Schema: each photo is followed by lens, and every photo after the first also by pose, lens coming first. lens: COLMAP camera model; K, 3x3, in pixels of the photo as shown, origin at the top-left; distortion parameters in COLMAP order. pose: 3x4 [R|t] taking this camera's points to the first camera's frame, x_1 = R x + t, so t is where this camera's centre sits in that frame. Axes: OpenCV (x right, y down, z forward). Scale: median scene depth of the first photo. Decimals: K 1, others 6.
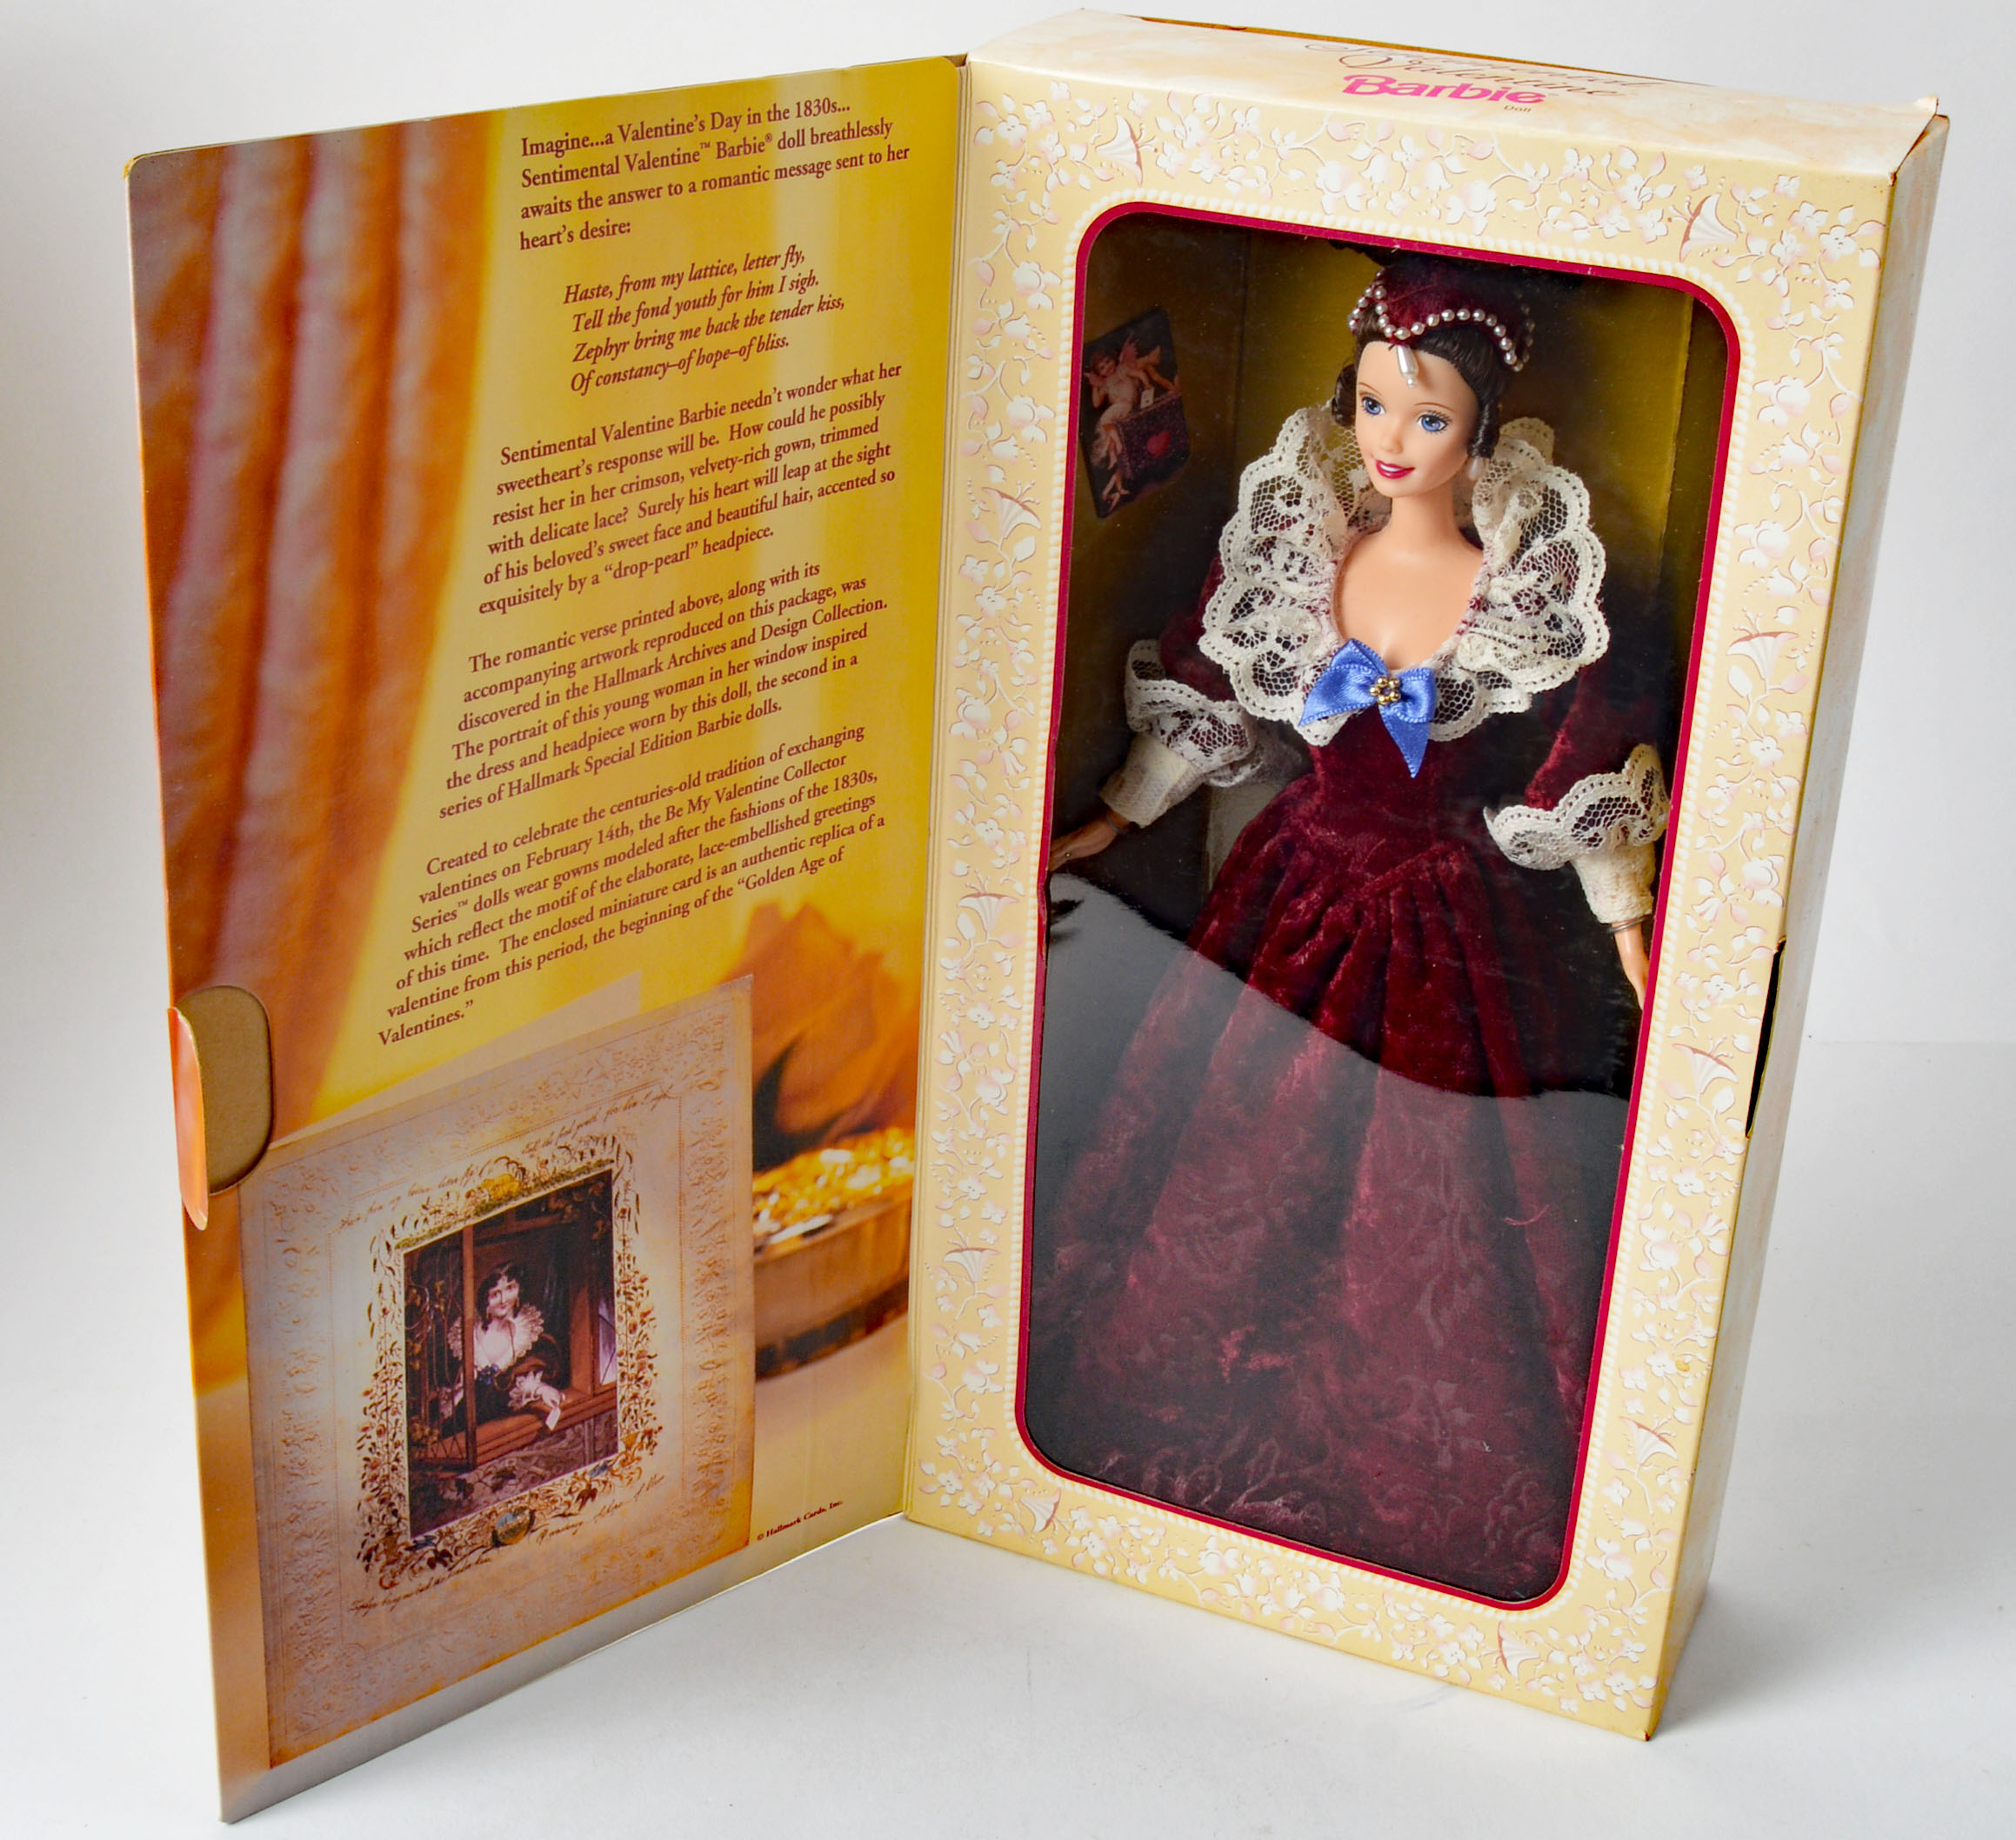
lens RADIAL K [[3138.6, 0, 1008.2], [0, 3138.6, 722.3], [0, 0, 1]] dist [-0.102229, 0.043388]
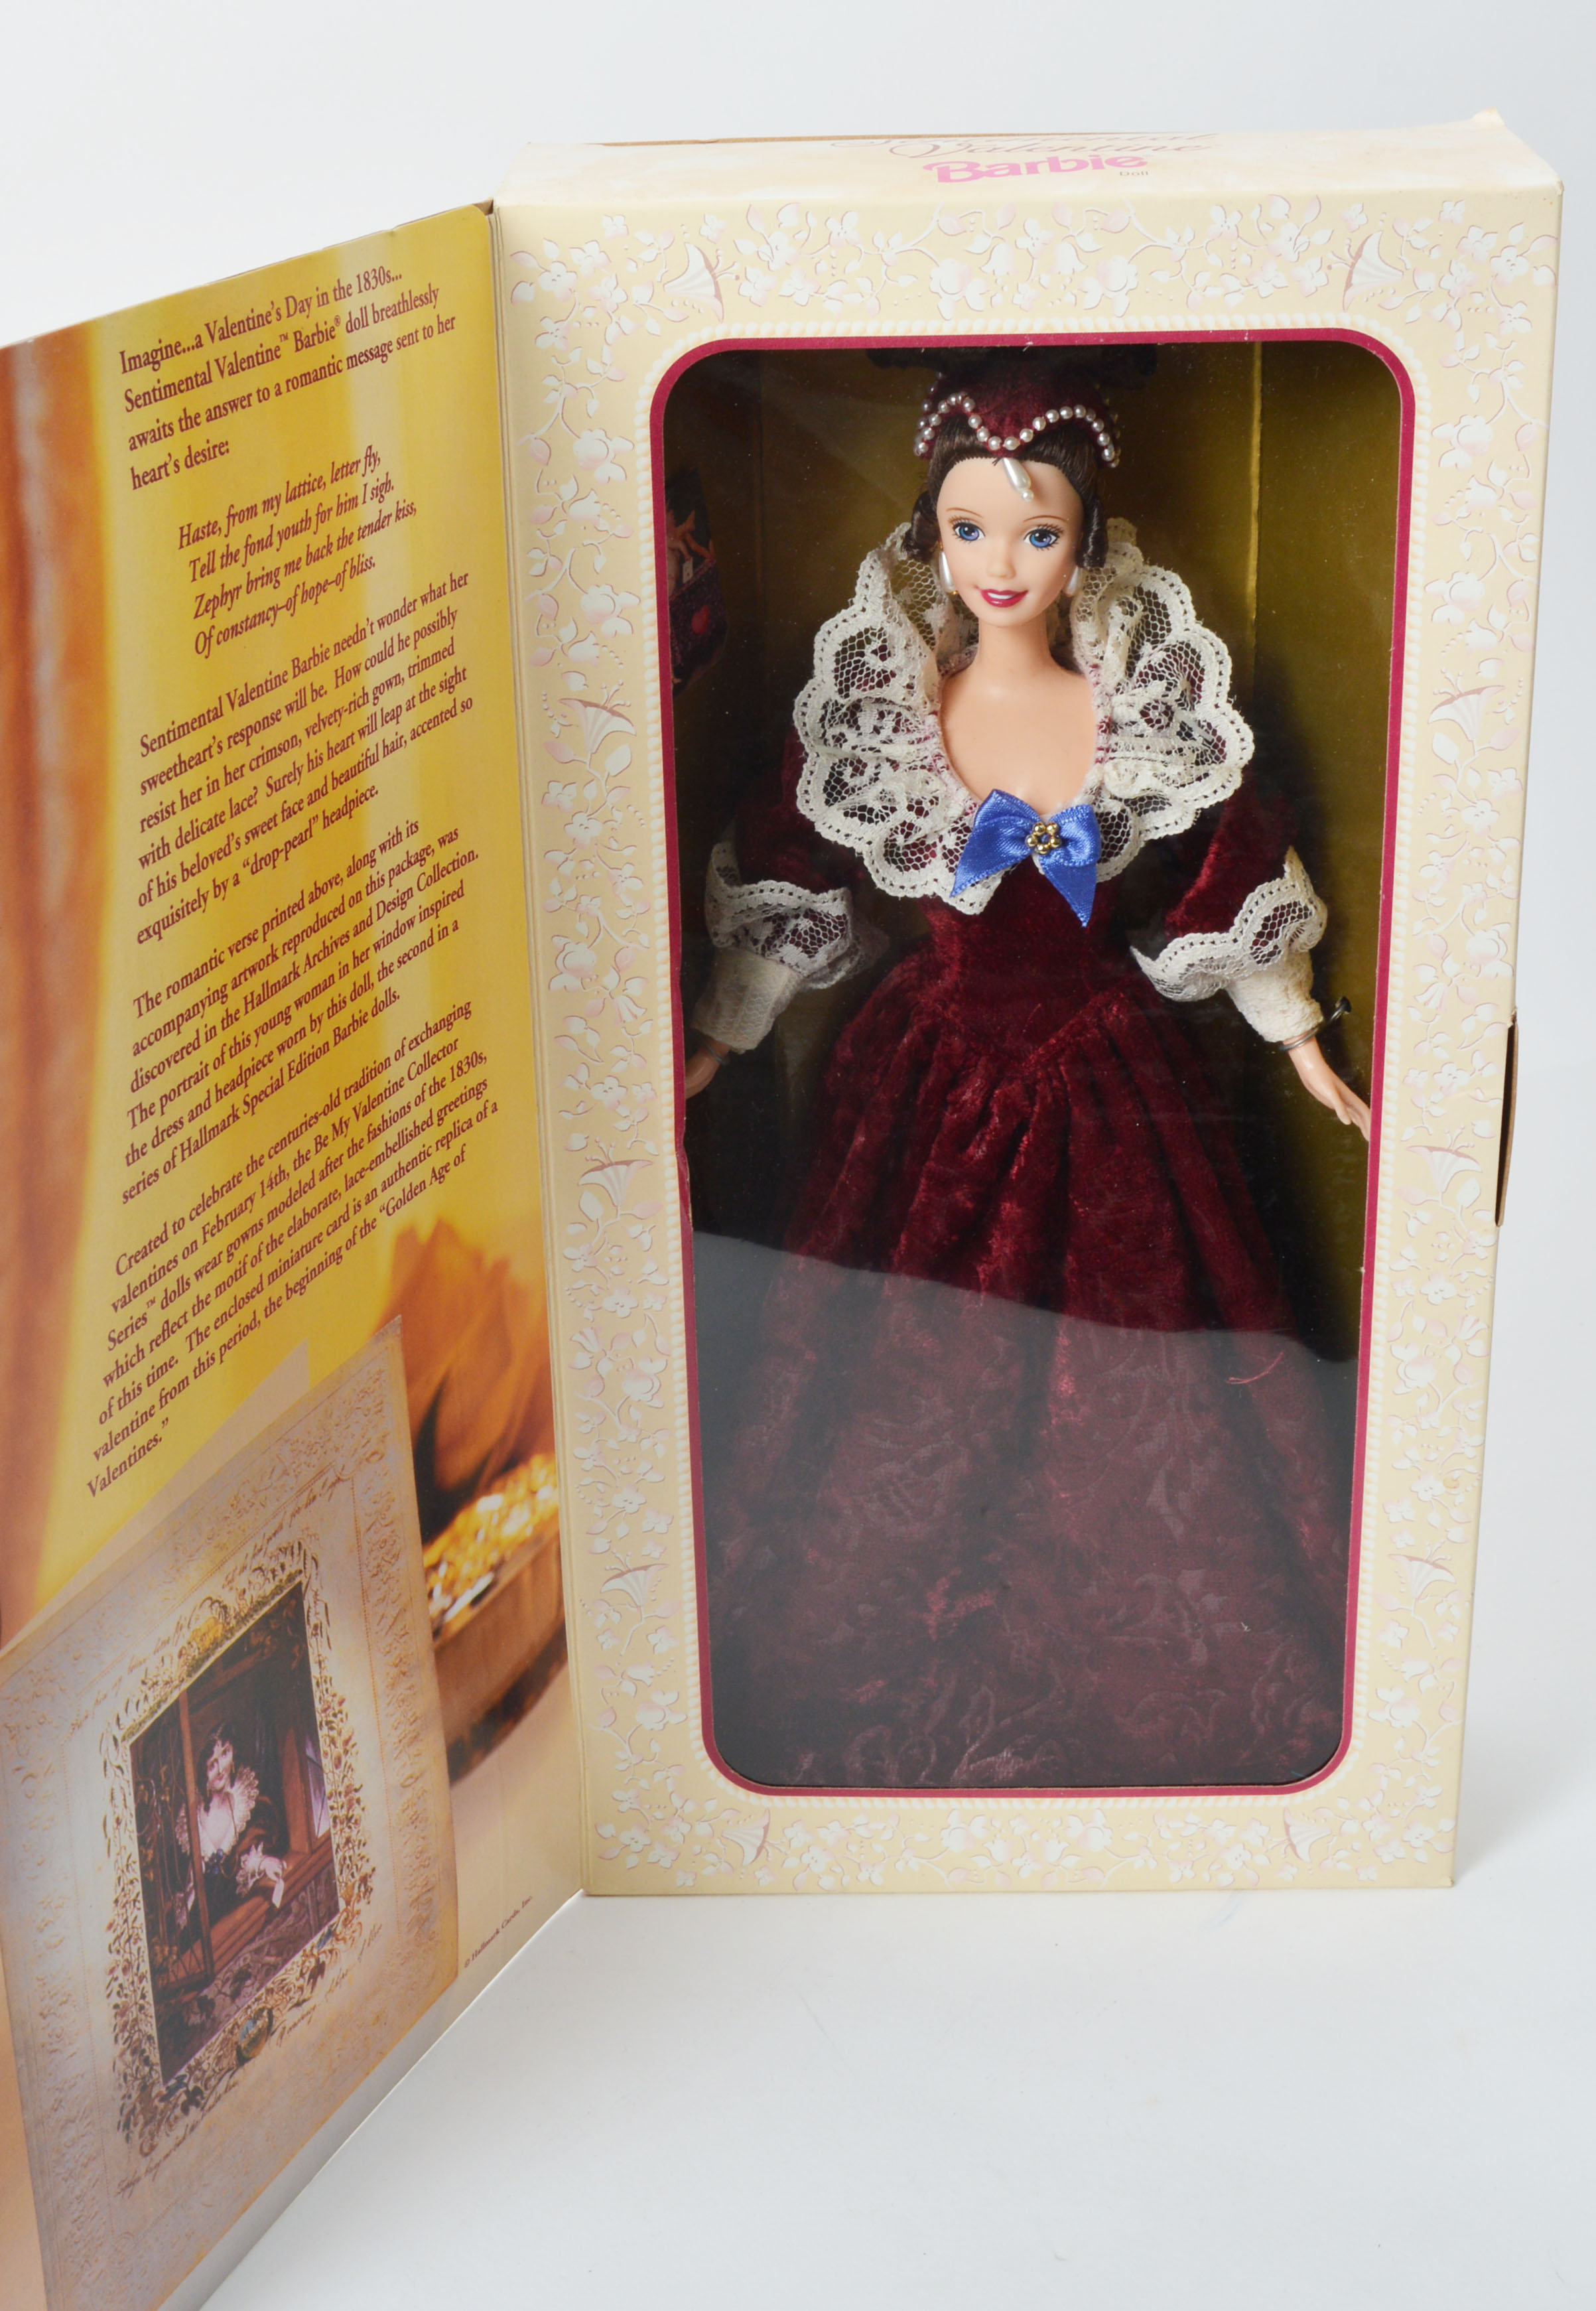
lens RADIAL K [[3290.1, 0, 796.9], [0, 3290.1, 952.9], [0, 0, 1]] dist [-0.082004, 0.067682]
pose [[0.920476, -0.202710, 0.334114, -0.269300], [0.203537, 0.978513, 0.032935, -0.023510], [-0.333611, 0.037689, 0.941957, 0.129590]]
